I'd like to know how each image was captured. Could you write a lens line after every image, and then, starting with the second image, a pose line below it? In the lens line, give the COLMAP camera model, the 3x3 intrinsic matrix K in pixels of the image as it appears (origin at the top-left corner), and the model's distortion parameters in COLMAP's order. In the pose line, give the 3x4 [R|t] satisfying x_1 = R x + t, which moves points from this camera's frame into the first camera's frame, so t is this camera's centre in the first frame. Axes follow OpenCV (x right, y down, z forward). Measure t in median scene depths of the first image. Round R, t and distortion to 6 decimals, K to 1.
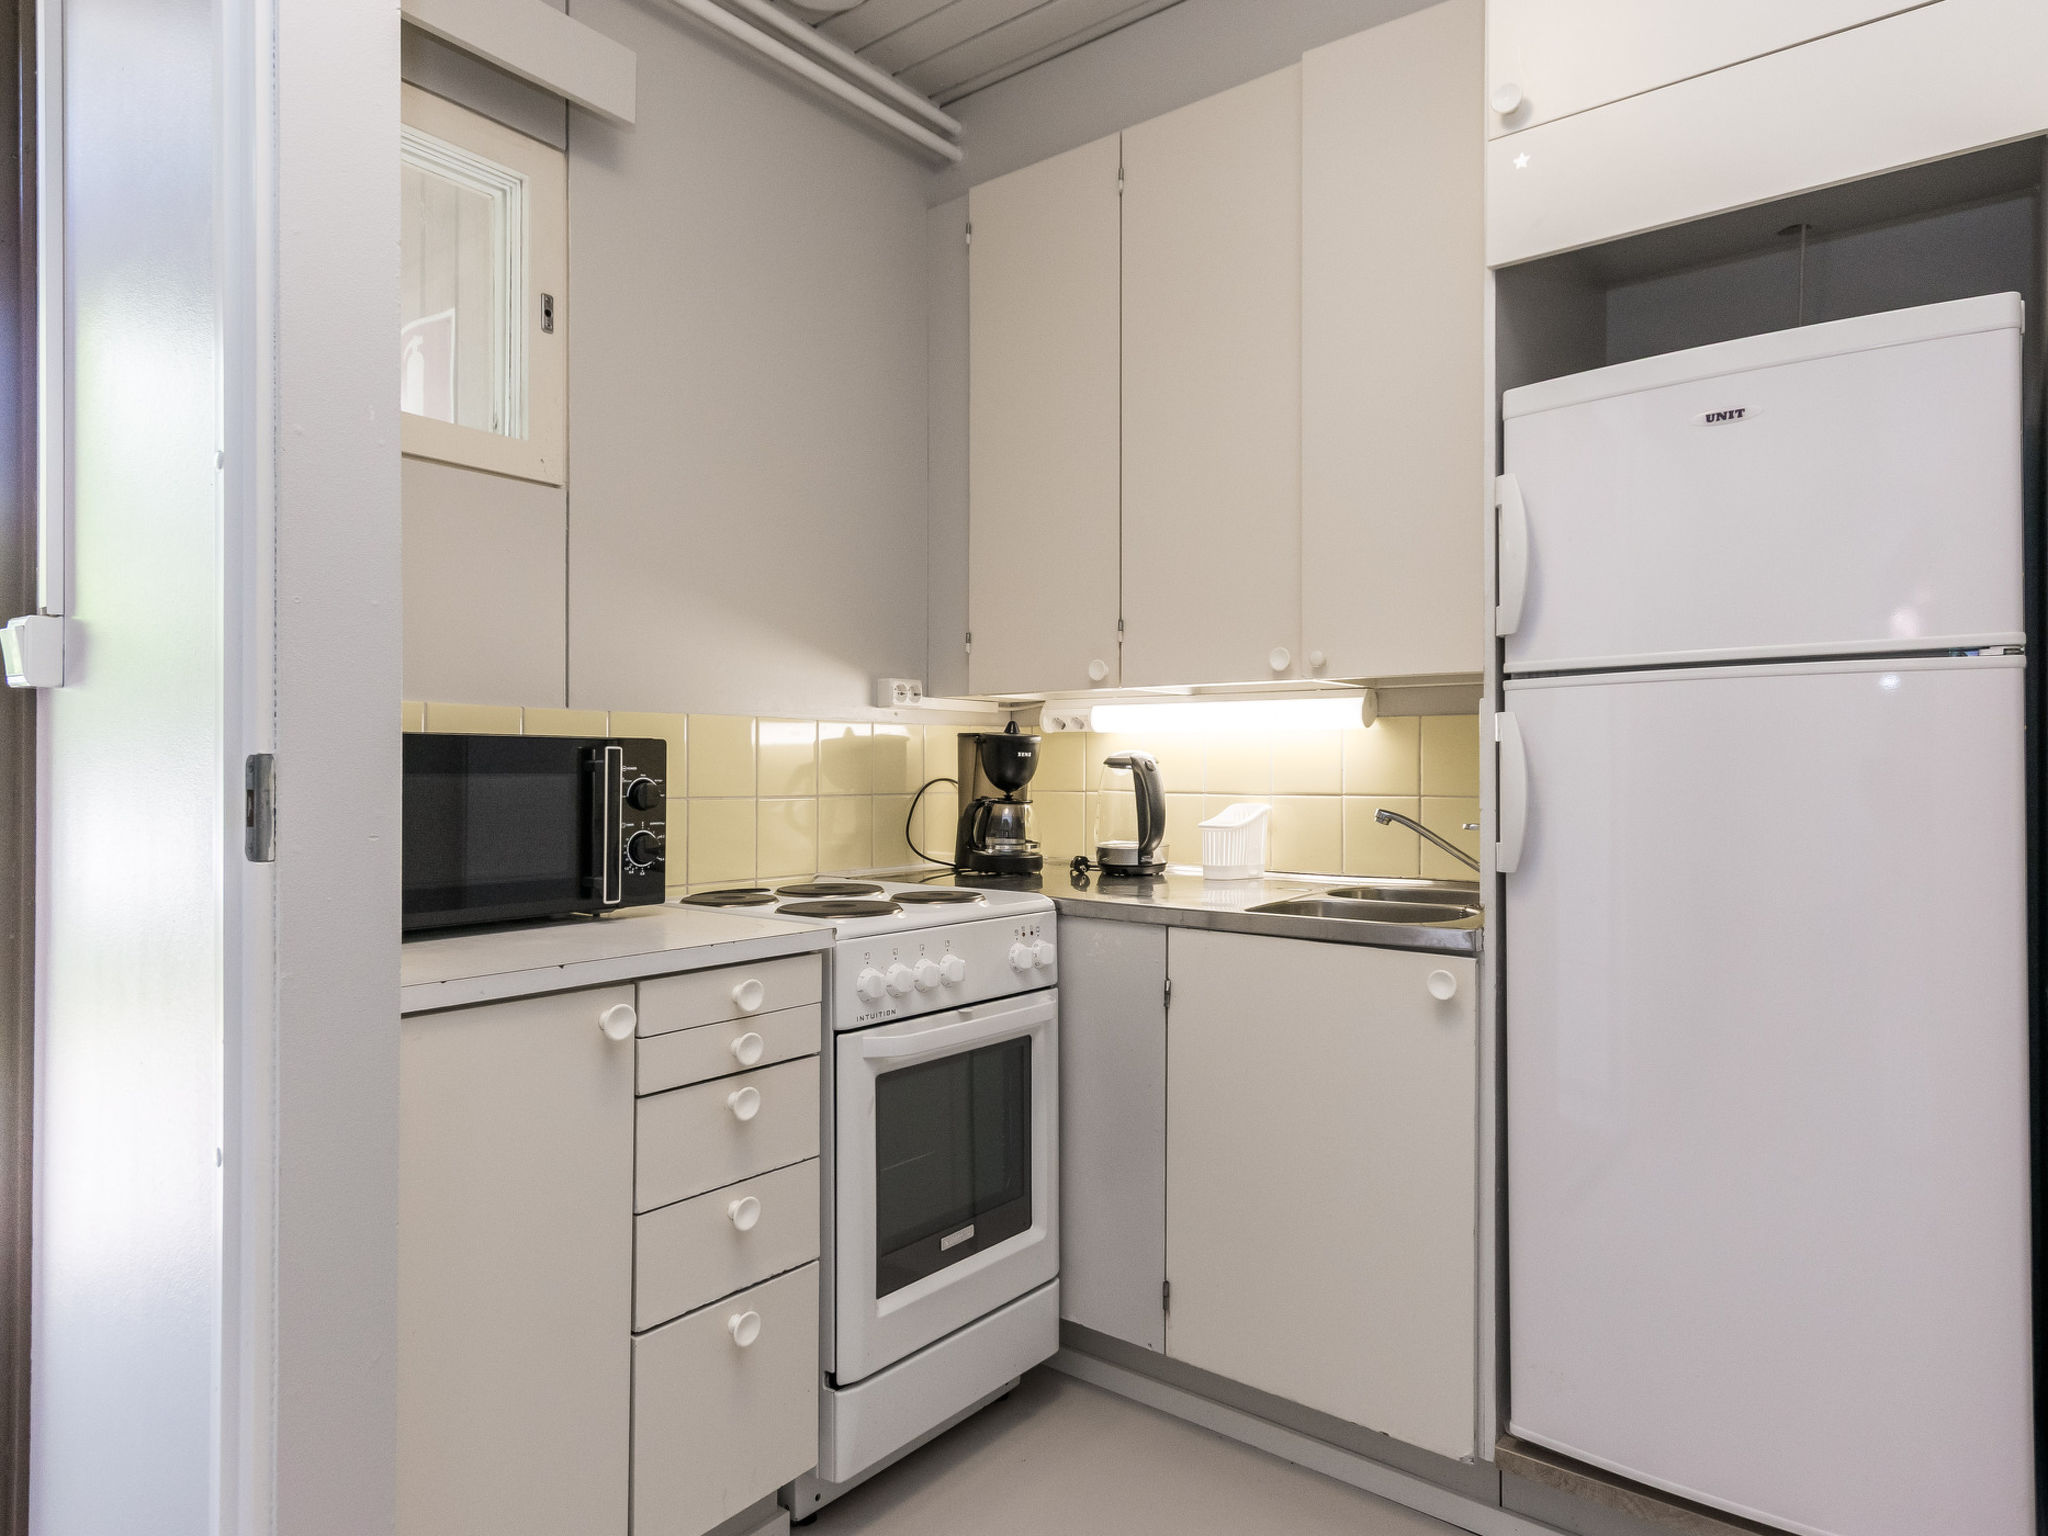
lens RADIAL K [[1237.7, 0, 1024.0], [0, 1237.7, 768.0], [0, 0, 1]] dist [-0.001334, -0.000188]
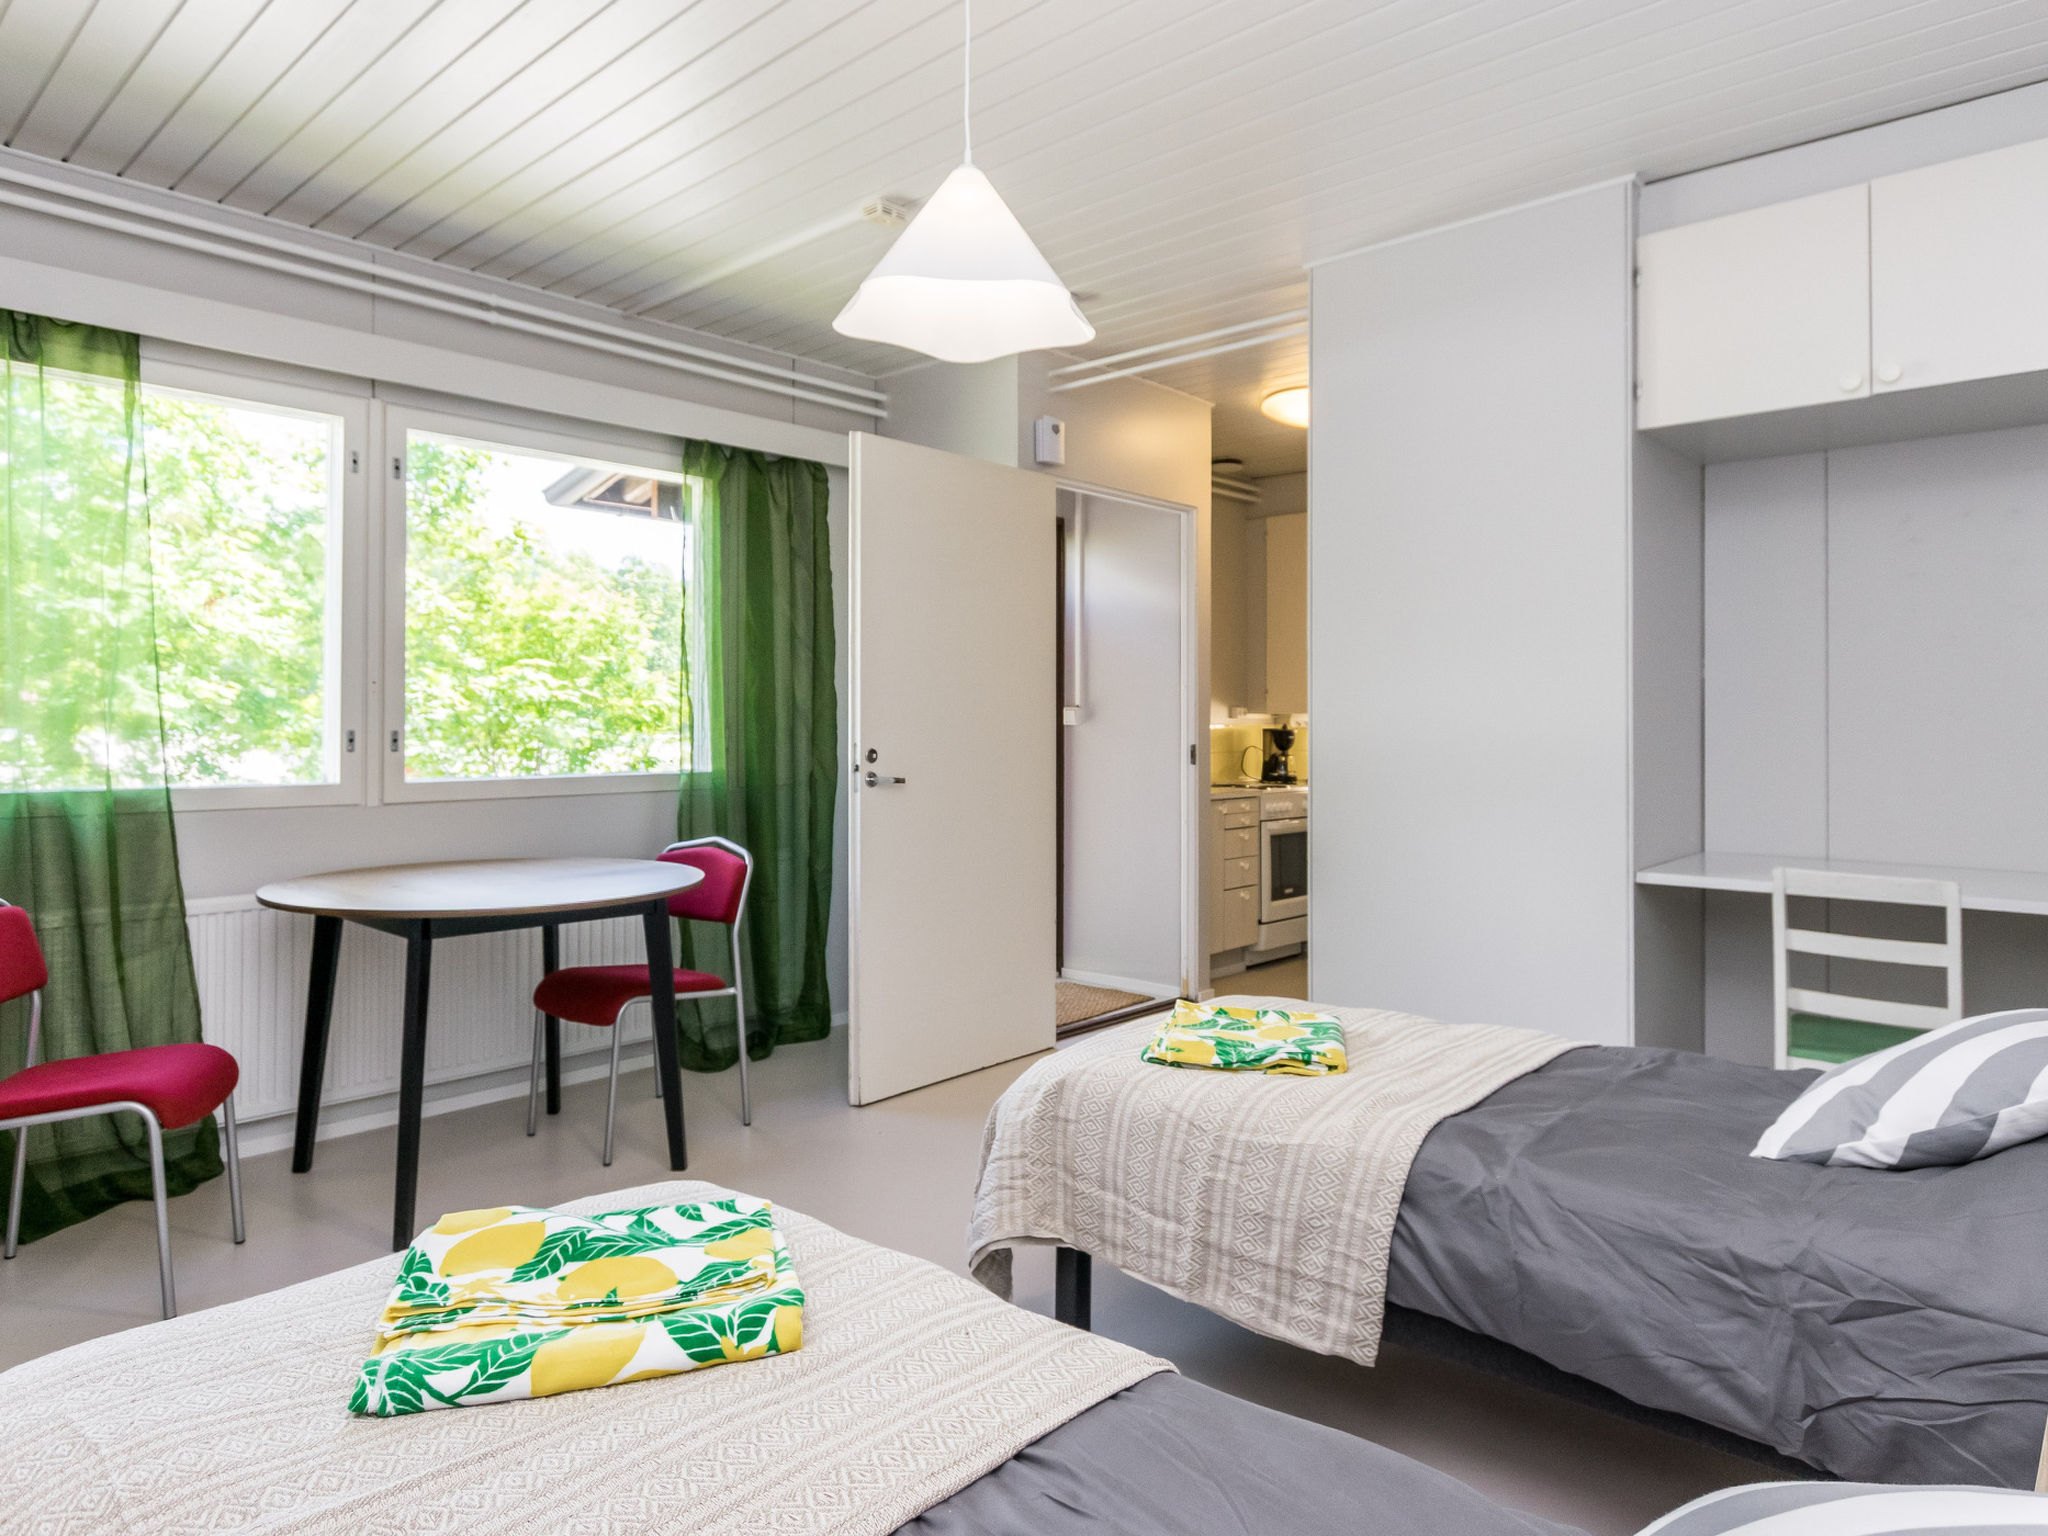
lens RADIAL K [[1263.9, 0, 1025.2], [0, 1263.9, 713.2], [0, 0, 1]] dist [0.000042, -0.000030]
pose [[0.997425, -0.002333, -0.071682, -0.361753], [0.001671, 0.999955, -0.009291, -0.036423], [0.071700, 0.009147, 0.997384, -1.677057]]
